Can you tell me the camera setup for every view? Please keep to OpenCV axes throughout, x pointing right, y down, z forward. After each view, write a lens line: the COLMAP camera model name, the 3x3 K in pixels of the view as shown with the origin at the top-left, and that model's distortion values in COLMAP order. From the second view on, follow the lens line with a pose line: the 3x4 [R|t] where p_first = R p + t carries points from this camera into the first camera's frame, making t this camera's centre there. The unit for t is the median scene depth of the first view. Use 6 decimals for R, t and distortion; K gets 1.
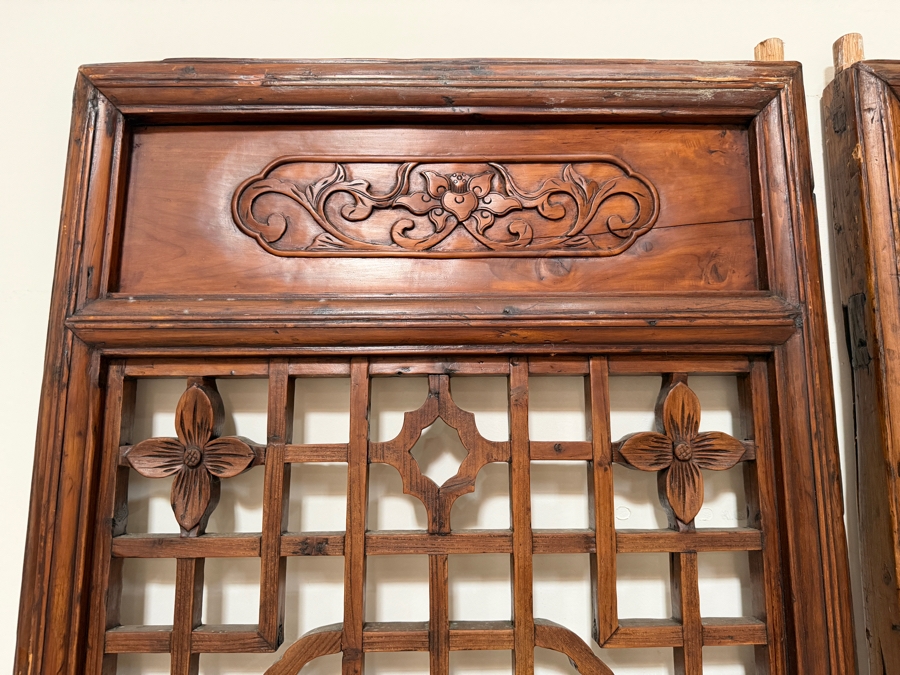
lens RADIAL K [[640.8, 0, 450.0], [0, 640.8, 337.5], [0, 0, 1]] dist [0.034276, -0.047002]
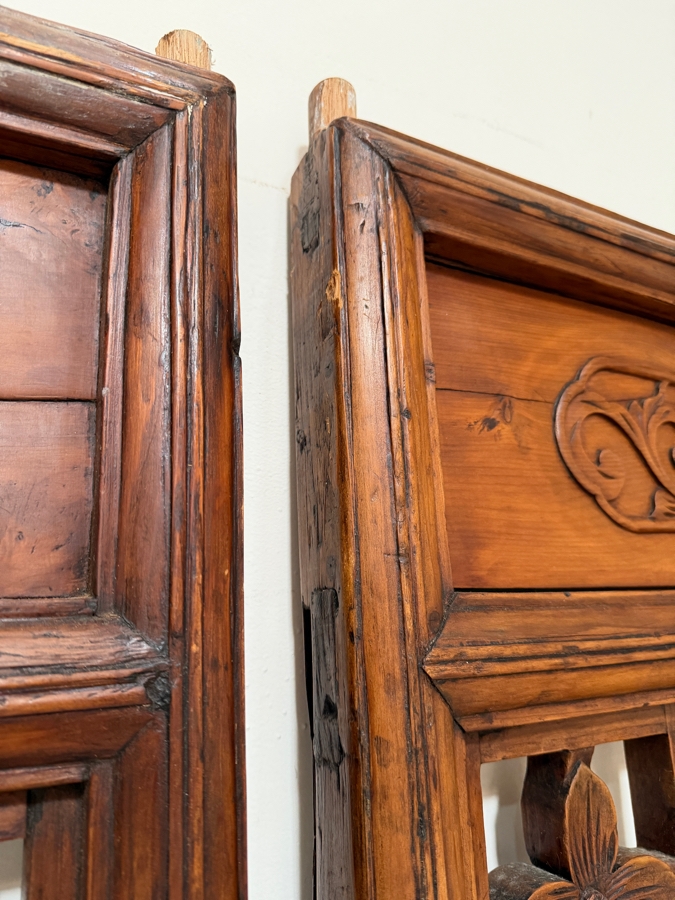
lens RADIAL K [[640.8, 0, 337.5], [0, 640.8, 450.0], [0, 0, 1]] dist [0.034276, -0.047002]
pose [[0.892808, 0.074304, 0.444267, 0.441359], [-0.022776, 0.992485, -0.120225, -0.112253], [-0.449861, 0.097219, 0.887791, 0.599895]]
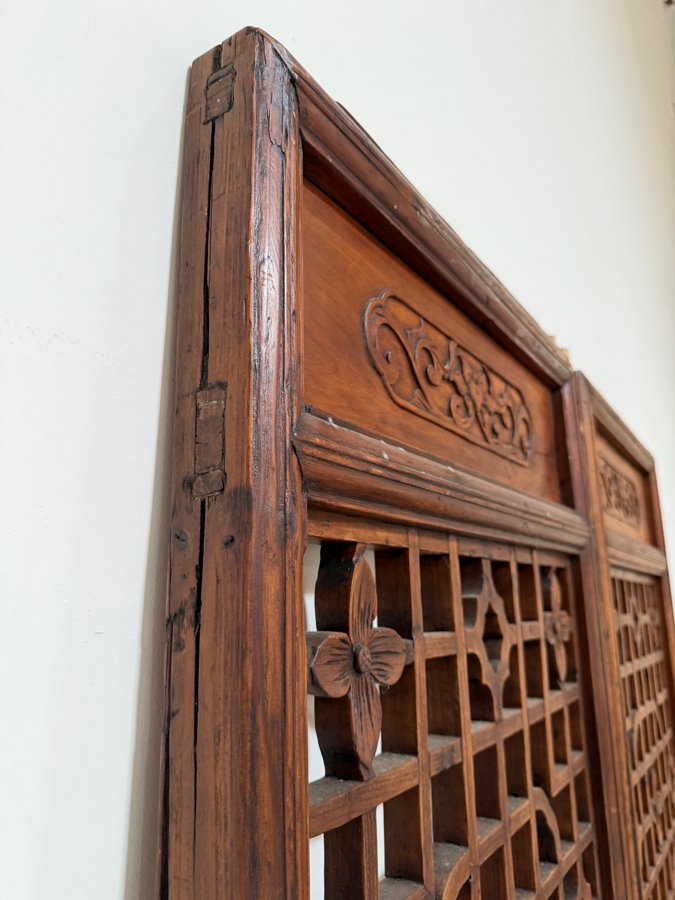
lens RADIAL K [[640.8, 0, 337.5], [0, 640.8, 450.0], [0, 0, 1]] dist [0.034276, -0.047002]
pose [[0.567630, 0.184958, 0.802239, -0.984082], [-0.112308, 0.982724, -0.147105, 0.063898], [-0.815588, -0.006597, 0.578596, 0.589913]]
